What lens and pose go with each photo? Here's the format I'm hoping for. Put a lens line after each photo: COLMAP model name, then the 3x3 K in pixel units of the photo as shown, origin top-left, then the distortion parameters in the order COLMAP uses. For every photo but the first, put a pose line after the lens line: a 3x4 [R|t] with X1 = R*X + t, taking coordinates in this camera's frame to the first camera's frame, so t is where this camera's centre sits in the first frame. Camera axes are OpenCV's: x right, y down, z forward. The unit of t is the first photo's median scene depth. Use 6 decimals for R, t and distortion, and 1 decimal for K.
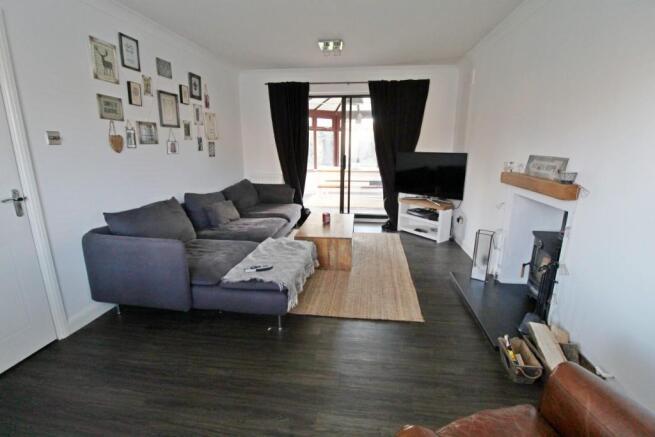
lens RADIAL K [[304.2, 0, 327.5], [0, 304.2, 218.5], [0, 0, 1]] dist [-0.001516, -0.000117]
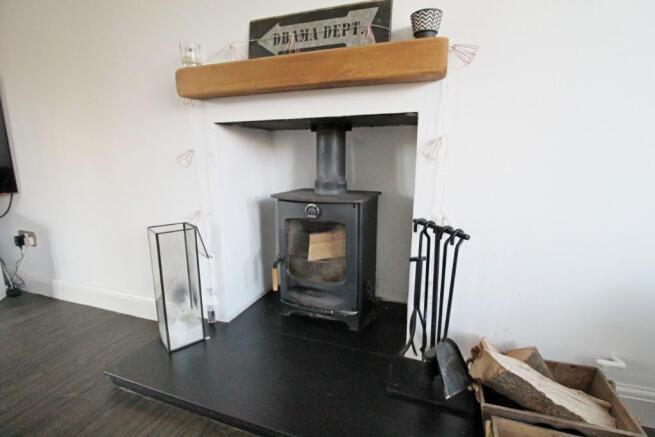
lens RADIAL K [[304.2, 0, 327.5], [0, 304.2, 218.5], [0, 0, 1]] dist [-0.001516, -0.000117]
pose [[0.195399, -0.183637, 0.963378, 0.170860], [0.239369, 0.961535, 0.134735, 0.028280], [-0.951064, 0.204276, 0.231840, 0.698362]]
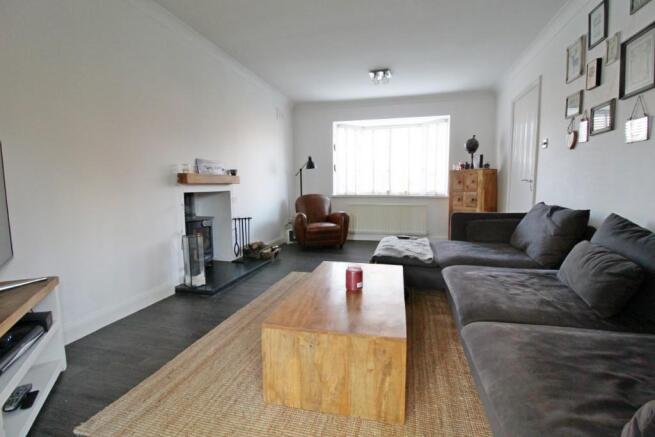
lens RADIAL K [[304.2, 0, 327.5], [0, 304.2, 218.5], [0, 0, 1]] dist [-0.001516, -0.000117]
pose [[-0.992732, -0.010988, 0.119840, -0.013198], [0.031329, 0.937888, 0.345521, -0.297929], [-0.116193, 0.346764, -0.930728, 1.725417]]
